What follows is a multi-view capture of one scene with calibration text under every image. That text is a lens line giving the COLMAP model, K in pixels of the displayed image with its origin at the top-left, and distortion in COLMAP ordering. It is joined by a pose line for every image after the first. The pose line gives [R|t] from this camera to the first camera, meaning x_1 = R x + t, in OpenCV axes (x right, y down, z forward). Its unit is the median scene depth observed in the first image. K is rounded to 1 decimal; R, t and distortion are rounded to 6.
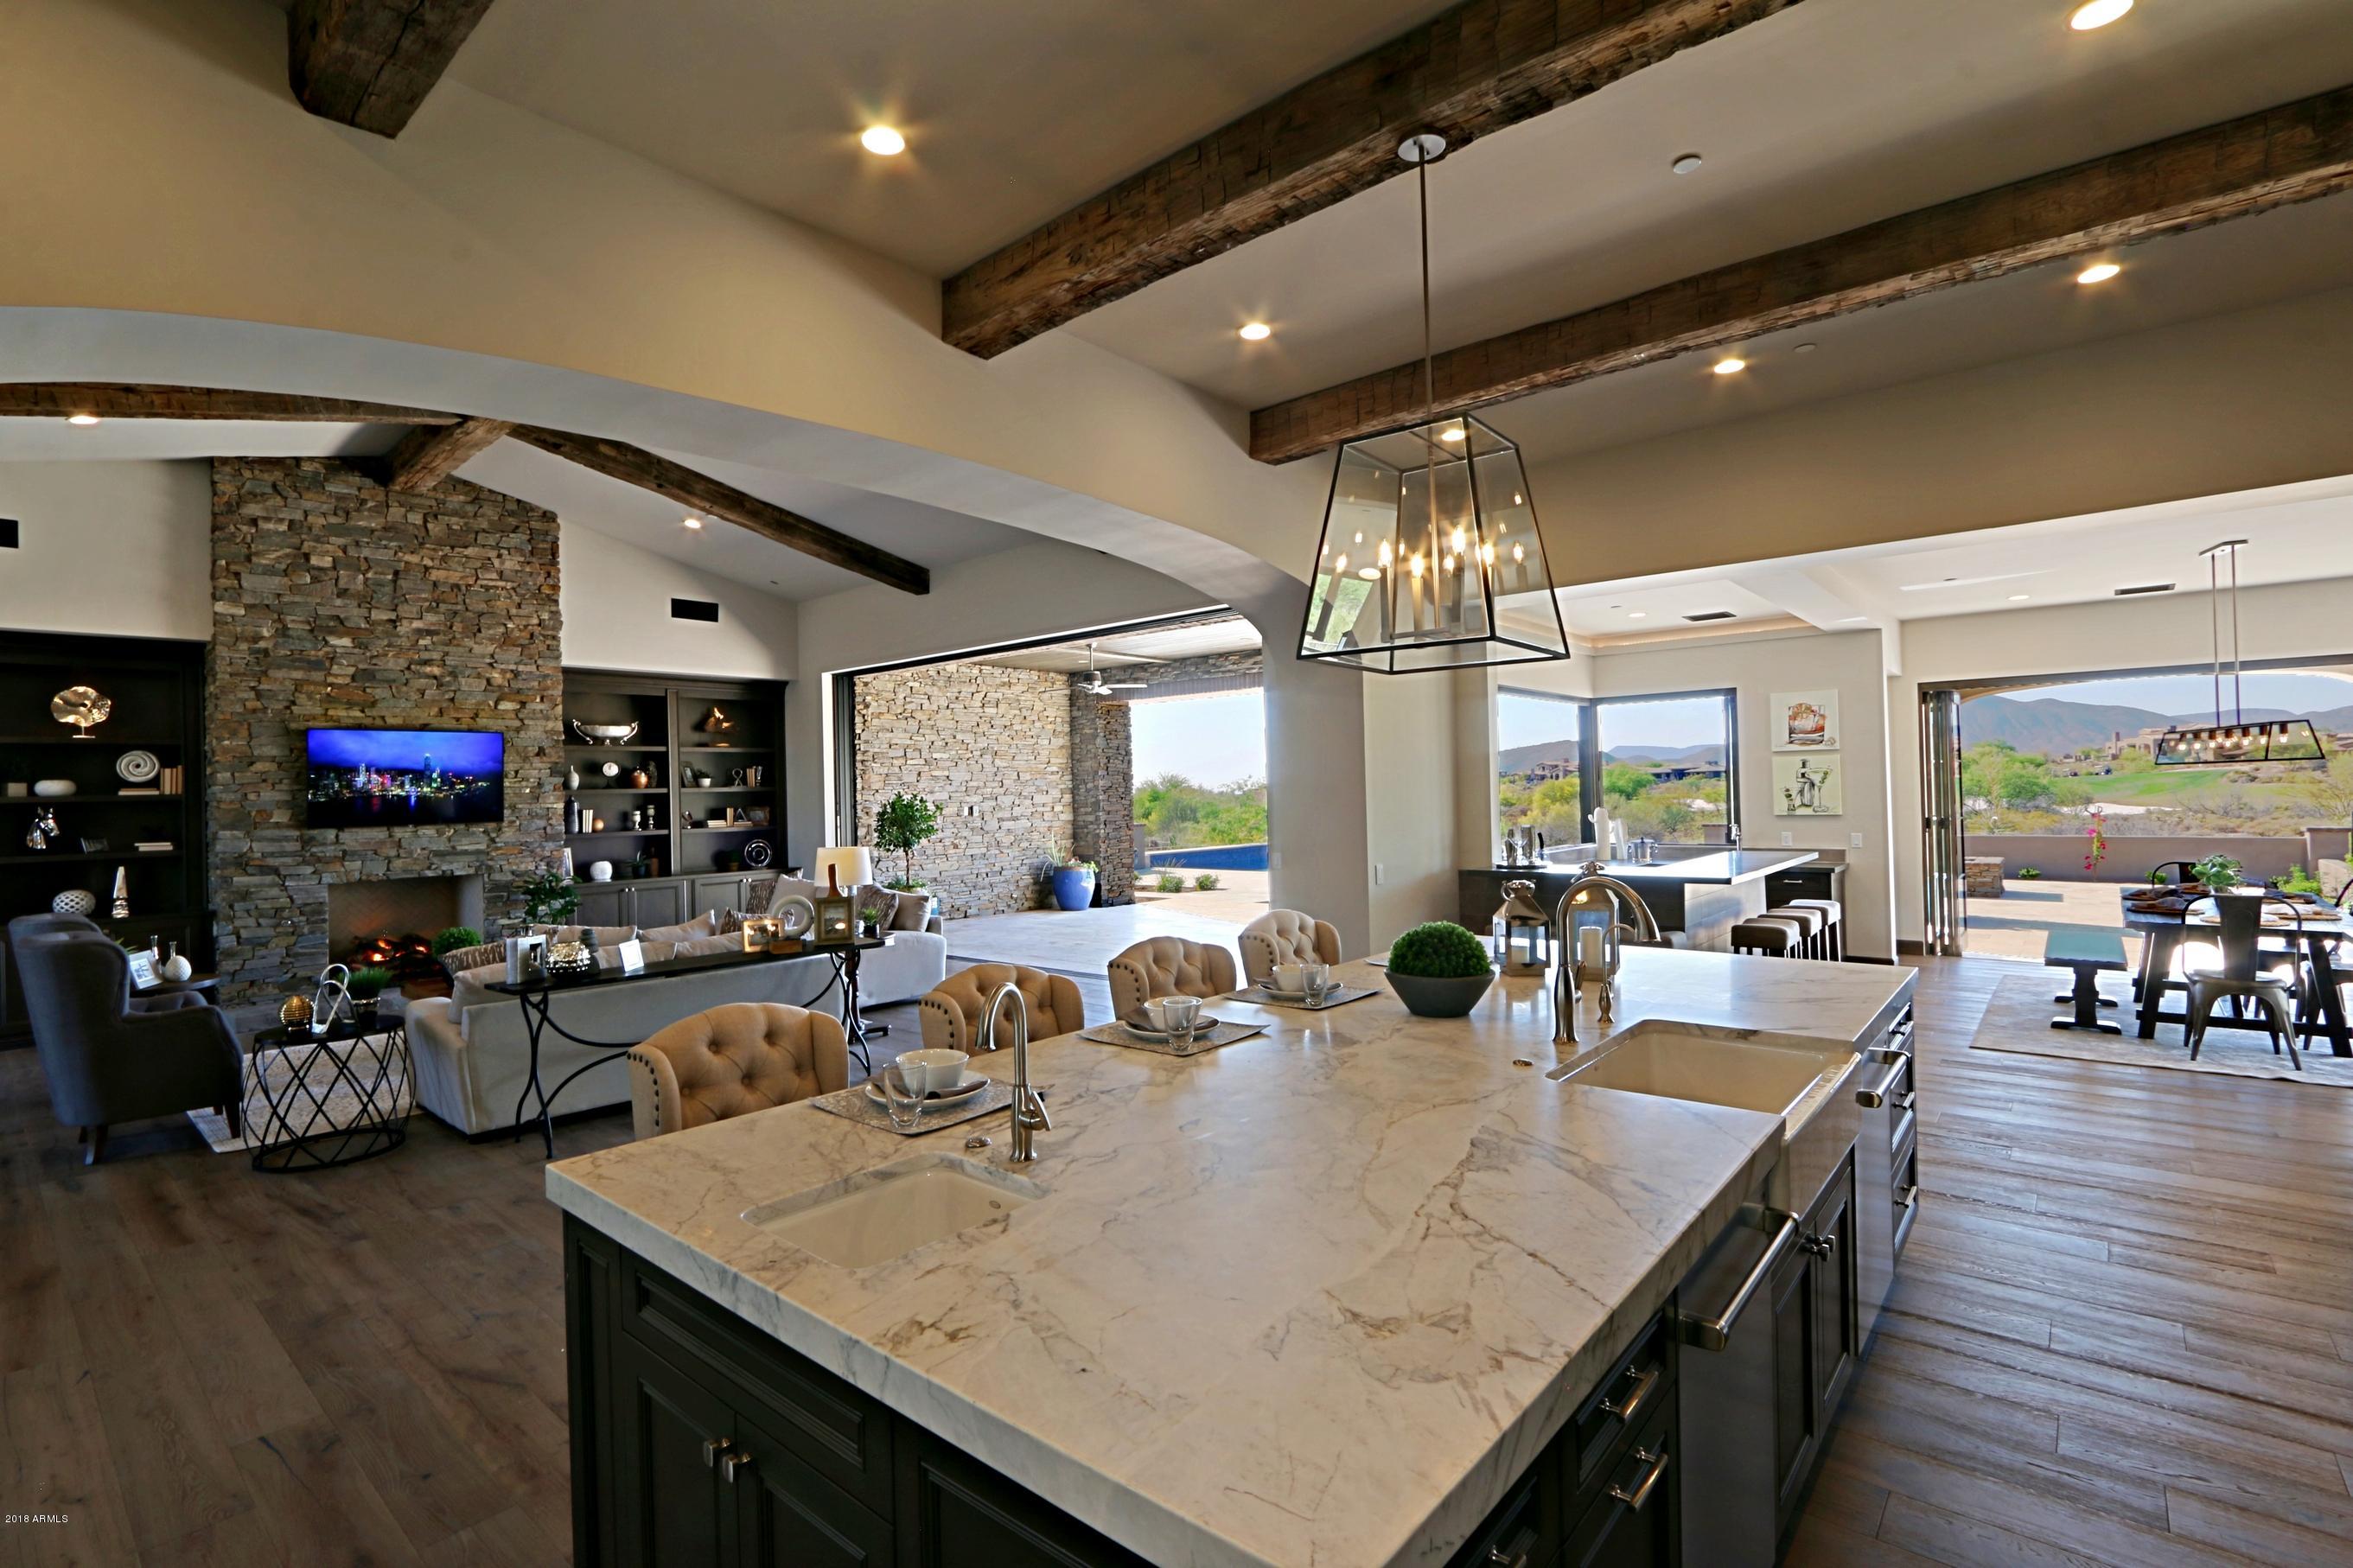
lens RADIAL K [[1072.0, 0, 1167.8], [0, 1072.0, 784.2], [0, 0, 1]] dist [-0.014314, 0.001172]
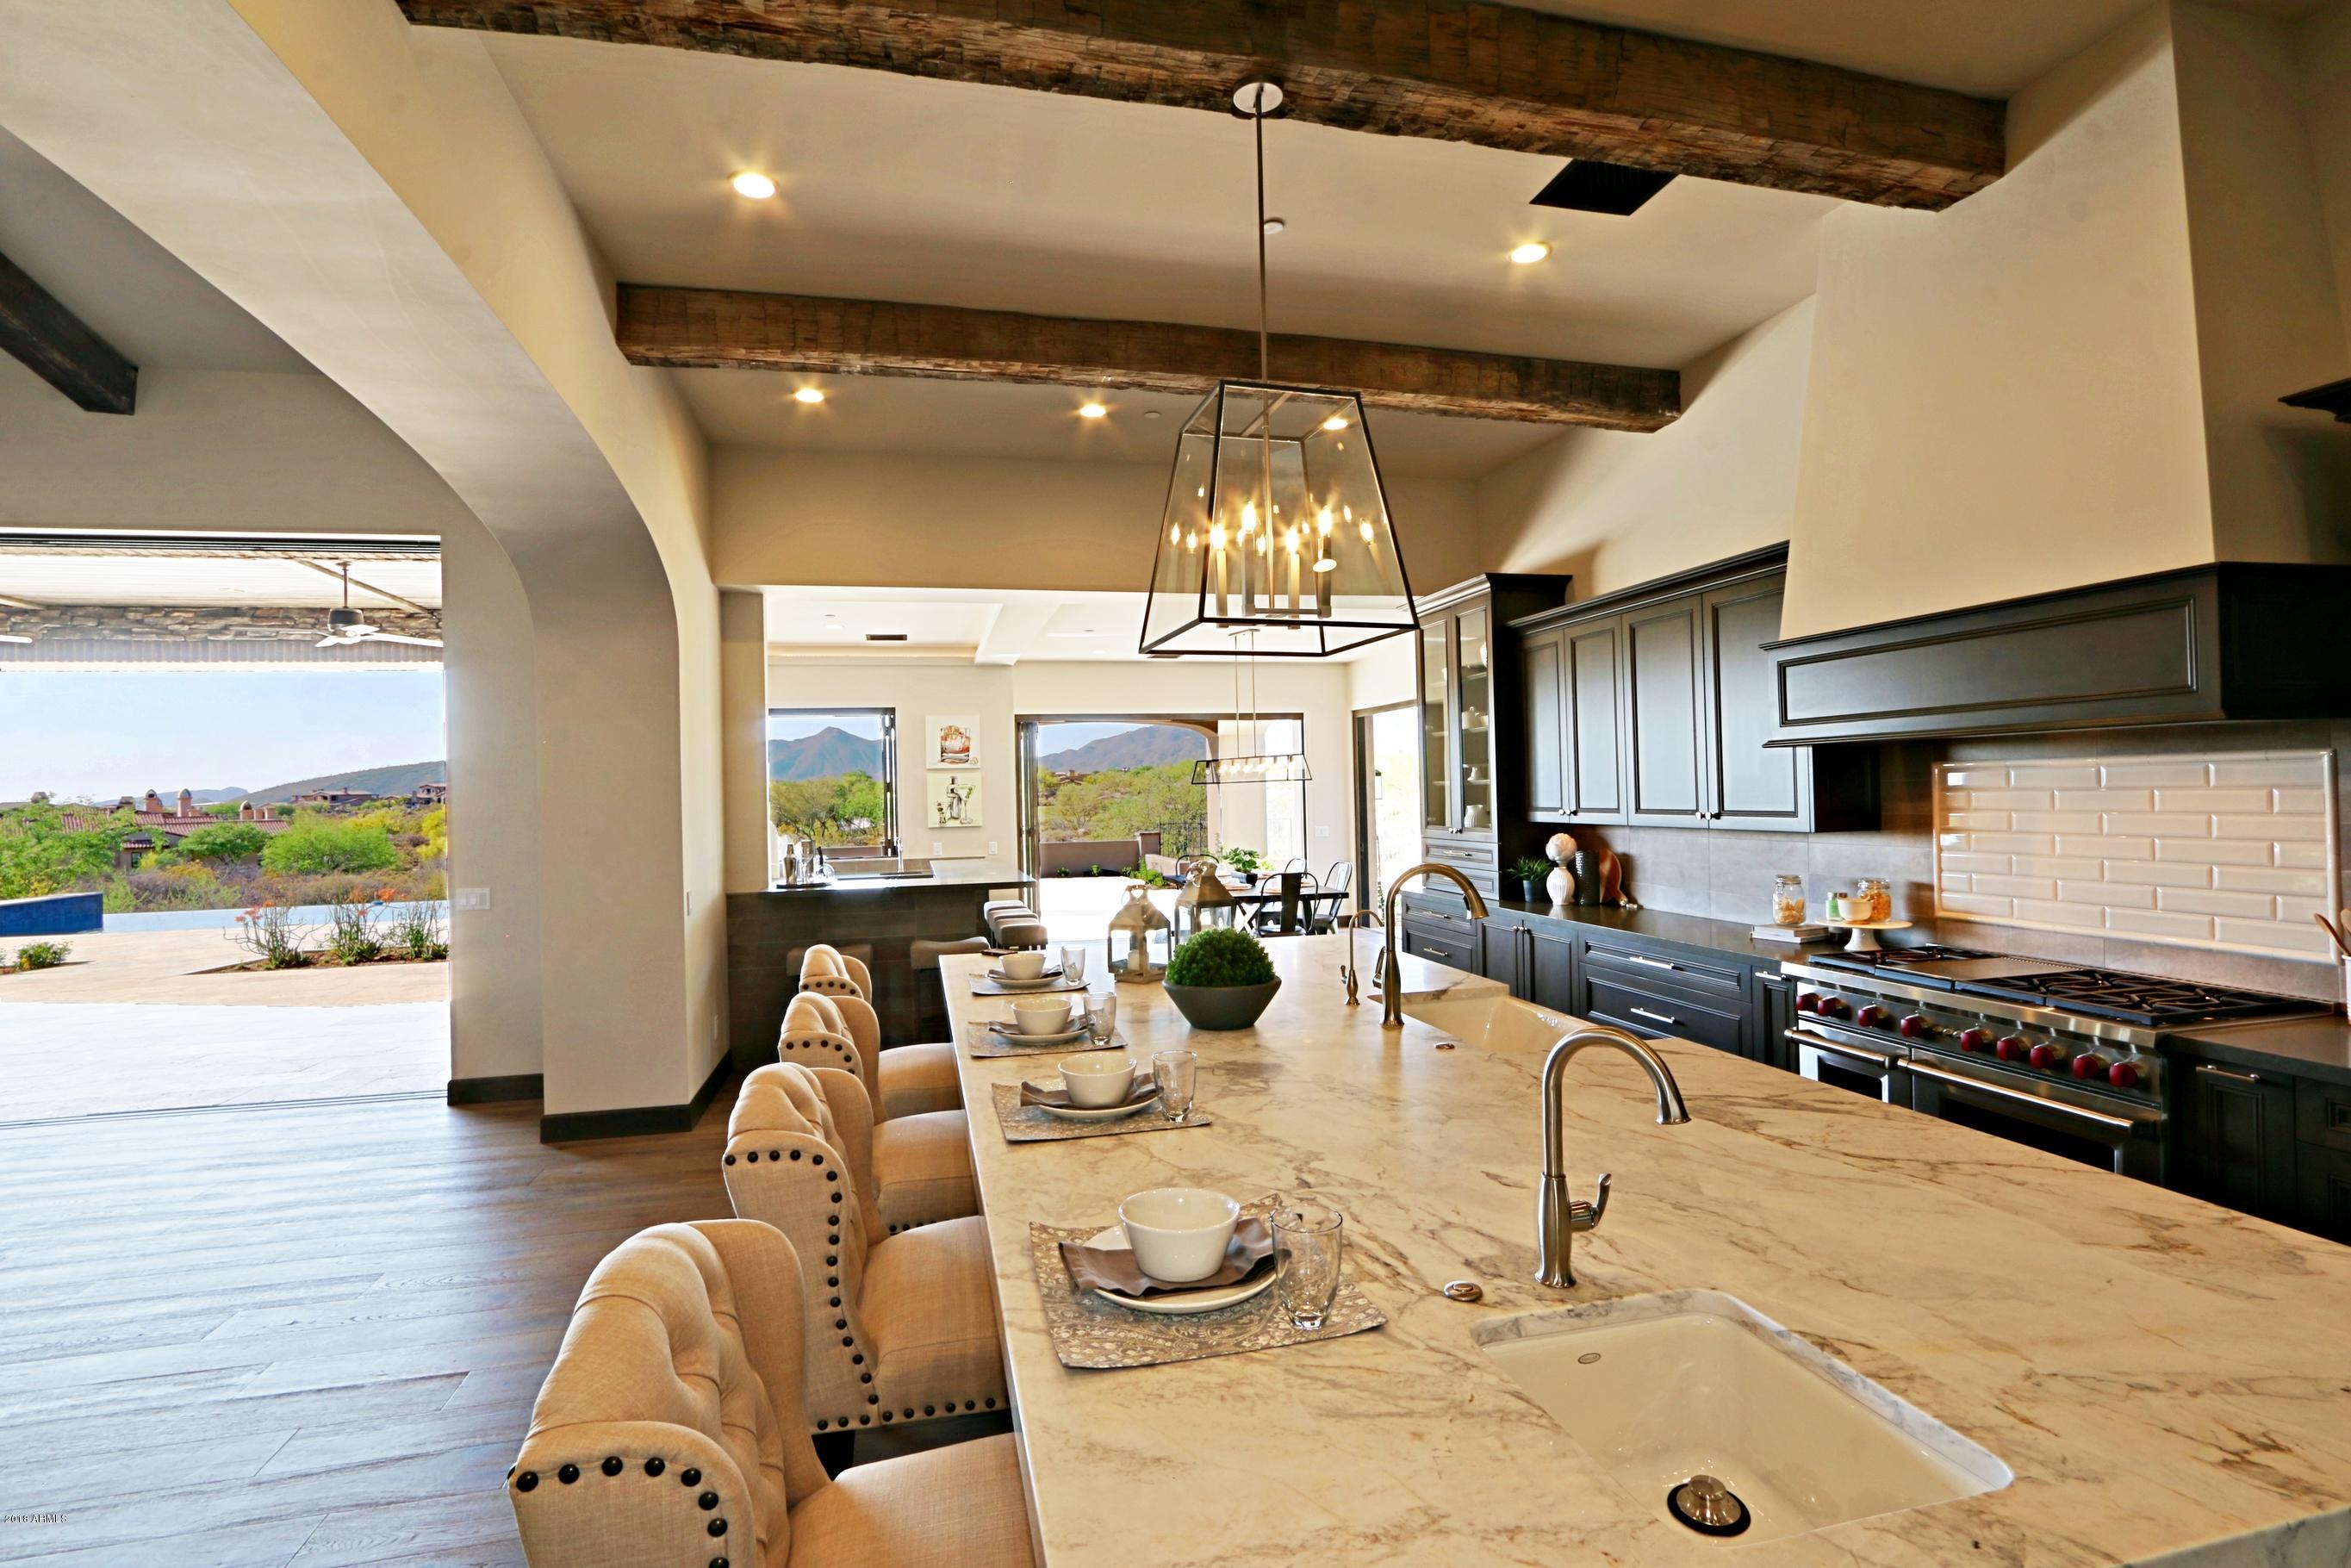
lens RADIAL K [[1078.9, 0, 1158.8], [0, 1078.9, 778.7], [0, 0, 1]] dist [-0.011316, 0.000472]
pose [[0.589934, 0.019258, 0.807221, -0.354379], [0.003160, 0.999653, -0.026158, 0.017322], [-0.807445, 0.017982, 0.589669, 0.327611]]
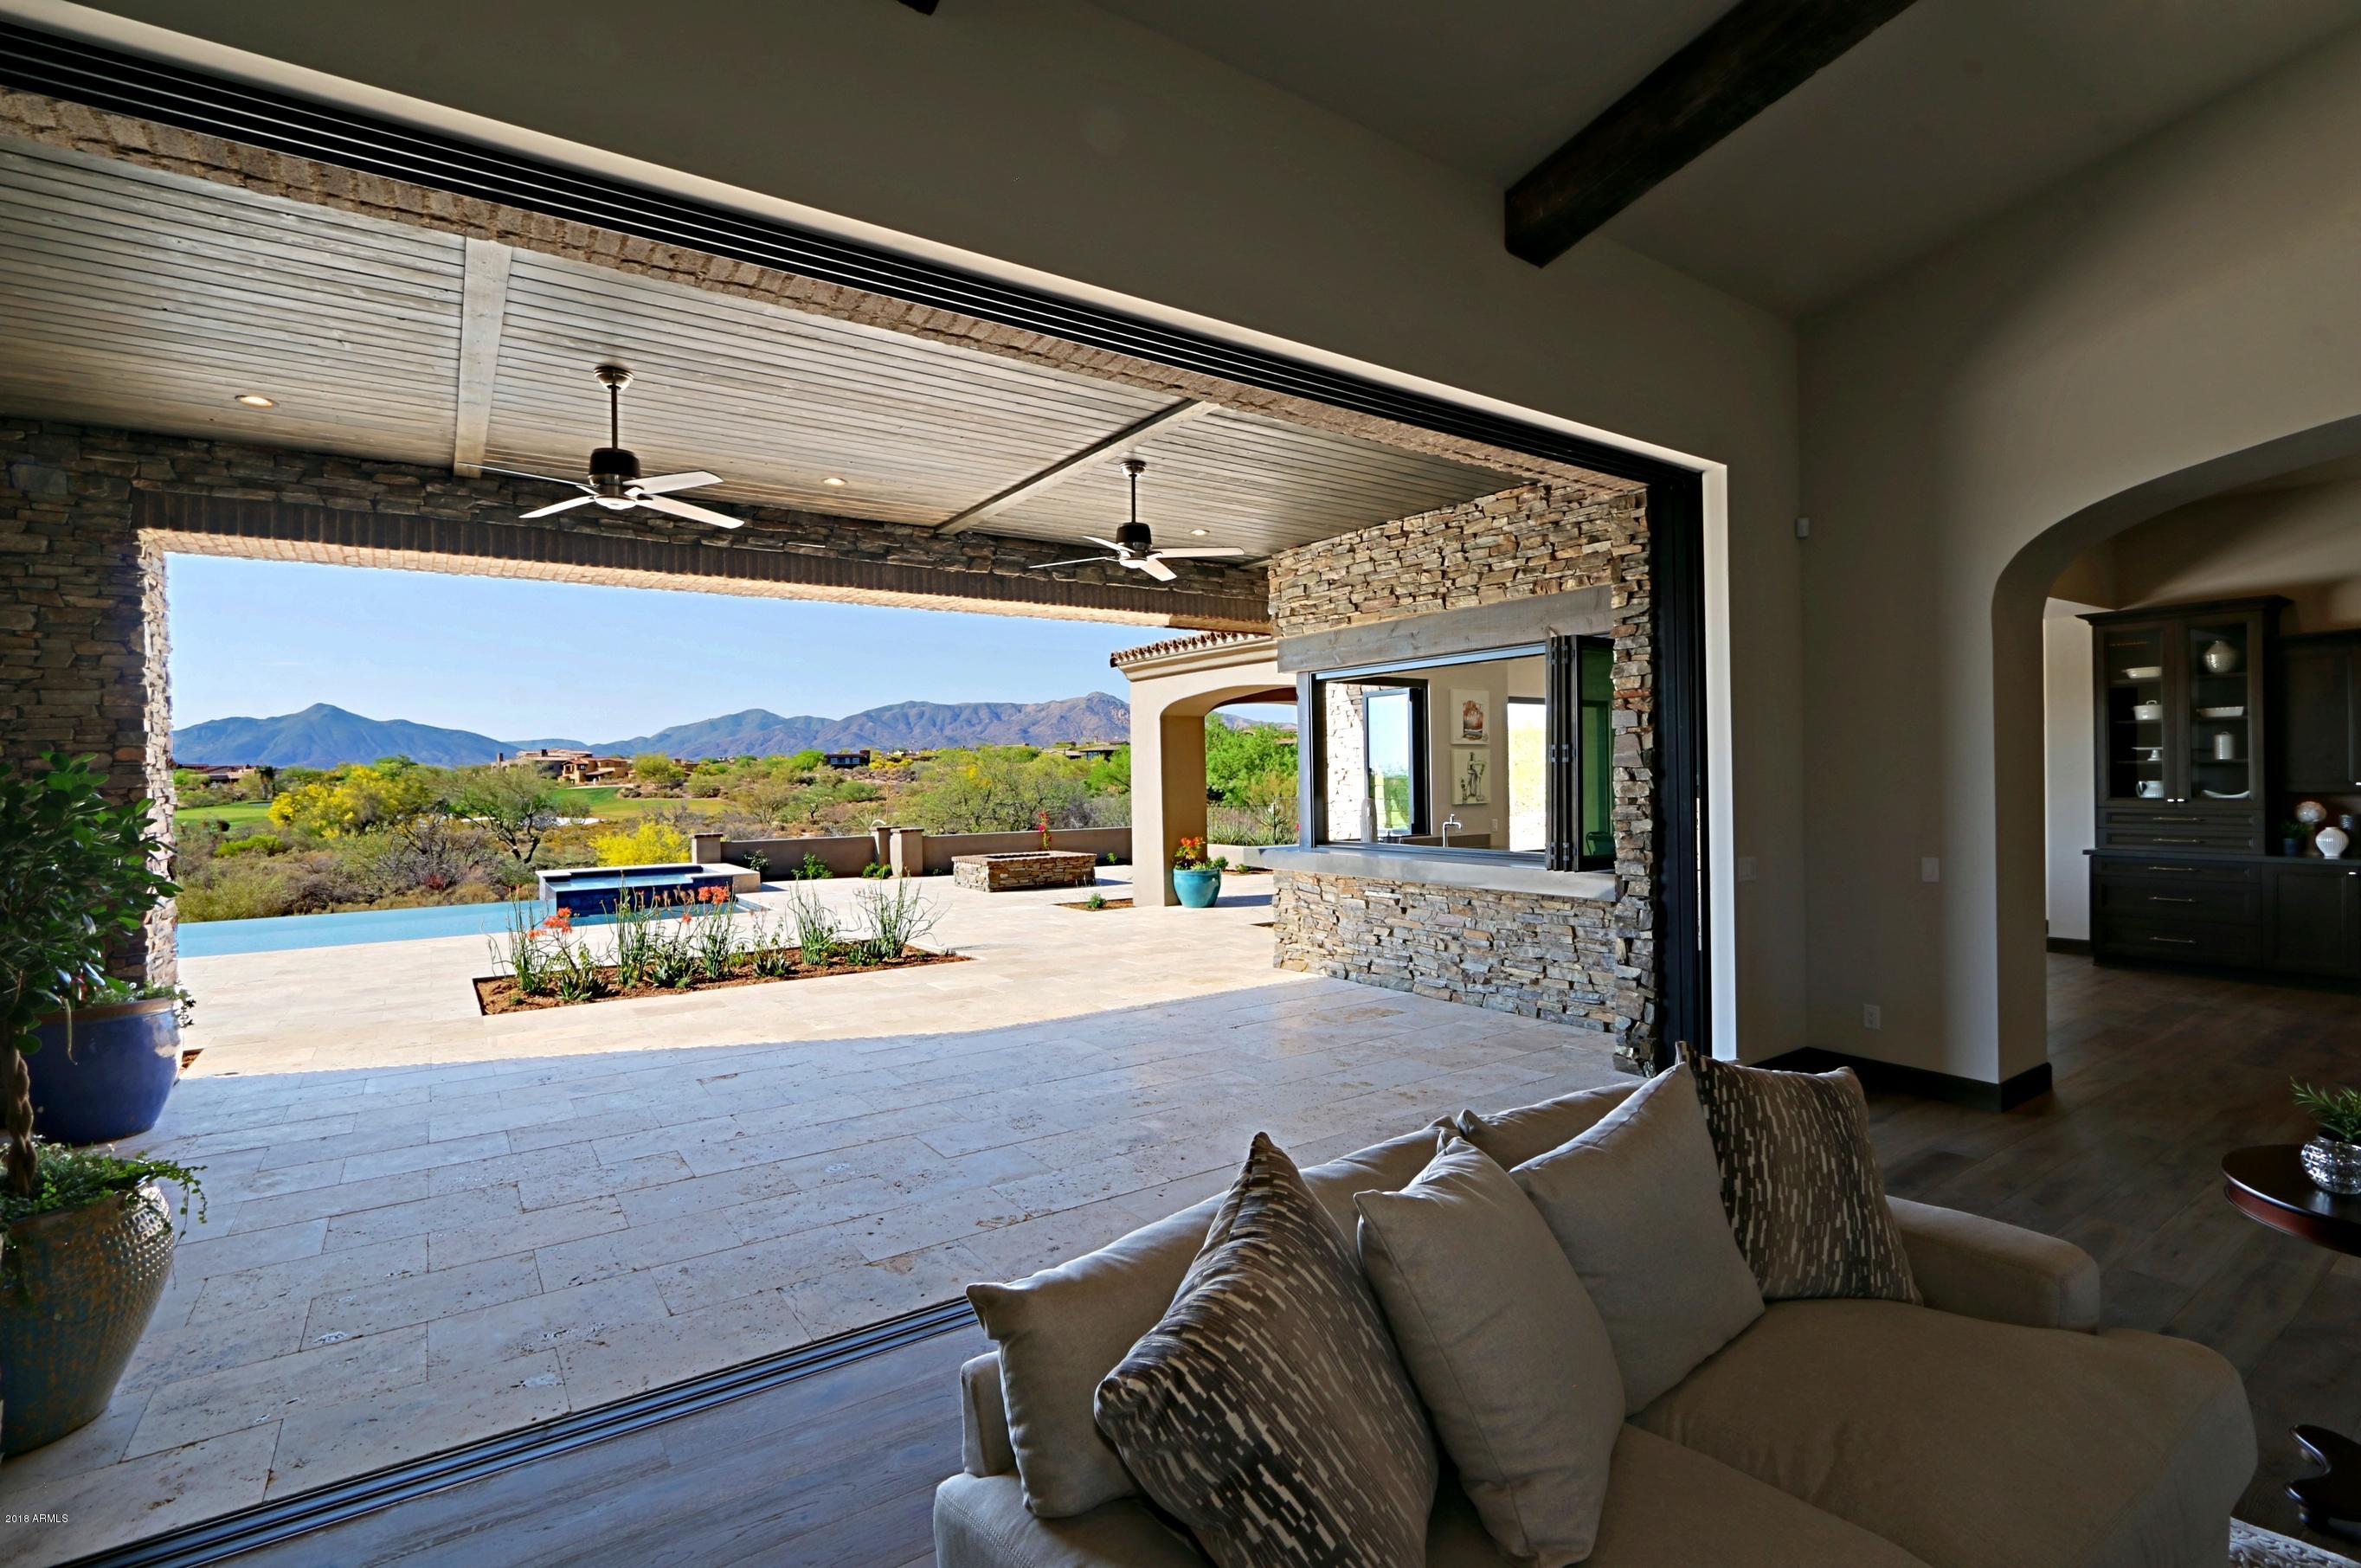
lens RADIAL K [[1083.3, 0, 1163.7], [0, 1083.3, 778.7], [0, 0, 1]] dist [-0.011316, 0.000472]
pose [[0.258167, 0.018017, 0.965932, -1.052049], [0.002259, 0.999812, -0.019253, 0.046461], [-0.966098, 0.007153, 0.258078, 1.991205]]
